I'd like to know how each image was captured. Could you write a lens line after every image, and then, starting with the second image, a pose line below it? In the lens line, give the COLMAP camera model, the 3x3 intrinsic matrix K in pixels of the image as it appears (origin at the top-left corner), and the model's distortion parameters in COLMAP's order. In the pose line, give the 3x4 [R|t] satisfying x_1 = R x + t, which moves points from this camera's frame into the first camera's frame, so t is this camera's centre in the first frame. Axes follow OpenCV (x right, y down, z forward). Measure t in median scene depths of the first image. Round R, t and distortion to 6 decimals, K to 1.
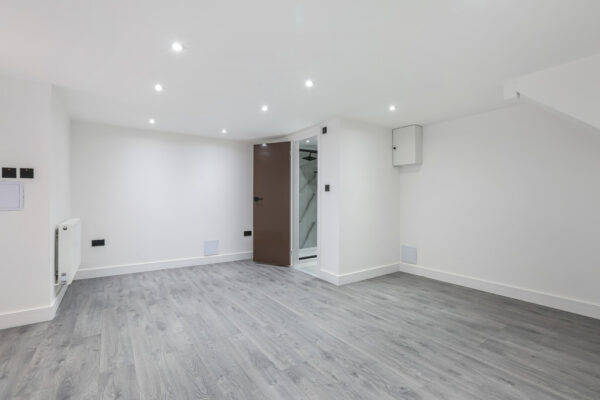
lens RADIAL K [[277.2, 0, 297.1], [0, 277.2, 198.4], [0, 0, 1]] dist [-0.032716, 0.011692]
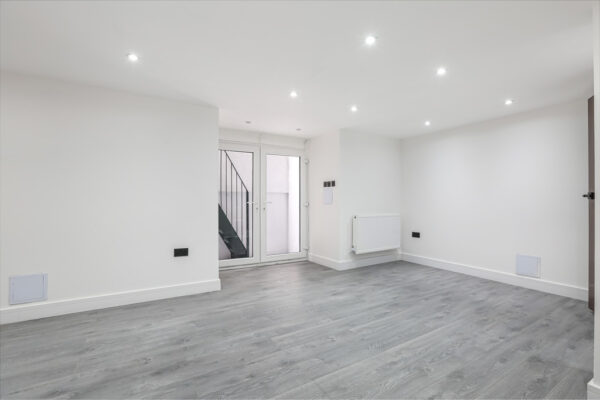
lens RADIAL K [[277.2, 0, 296.6], [0, 277.2, 198.7], [0, 0, 1]] dist [-0.032716, 0.011692]
pose [[-0.075111, -0.013330, -0.997086, 0.756867], [0.002379, 0.999905, -0.013547, 0.026703], [0.997172, -0.003390, -0.075072, 0.807830]]
